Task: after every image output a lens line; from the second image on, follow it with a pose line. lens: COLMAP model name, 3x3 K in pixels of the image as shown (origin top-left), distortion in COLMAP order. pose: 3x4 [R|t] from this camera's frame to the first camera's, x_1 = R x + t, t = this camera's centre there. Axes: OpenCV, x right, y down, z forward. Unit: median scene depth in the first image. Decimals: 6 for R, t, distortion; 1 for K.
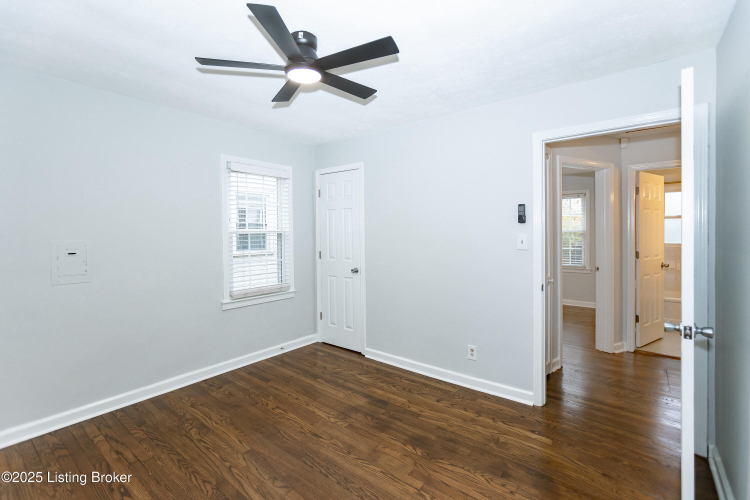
lens RADIAL K [[334.4, 0, 375.0], [0, 334.4, 250.0], [0, 0, 1]] dist [-0.015641, 0.000301]
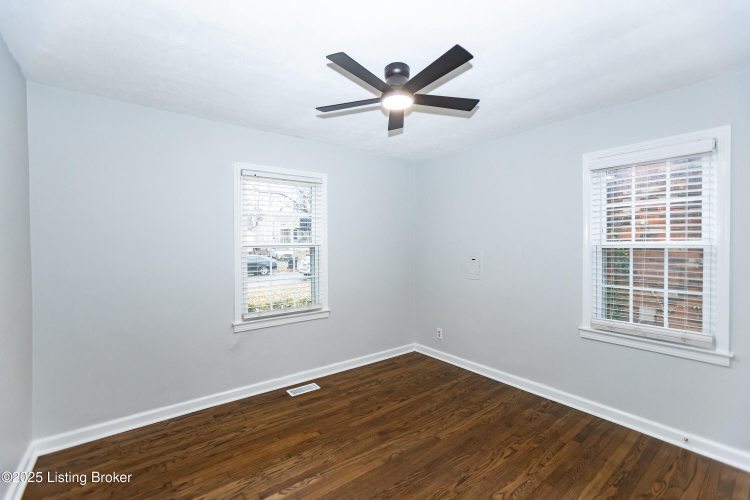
lens RADIAL K [[334.4, 0, 375.0], [0, 334.4, 250.0], [0, 0, 1]] dist [-0.015641, 0.000301]
pose [[-0.259316, 0.012832, -0.965707, 0.641300], [-0.054526, 0.998122, 0.027904, -0.048069], [0.964252, 0.059892, -0.258129, 0.876446]]
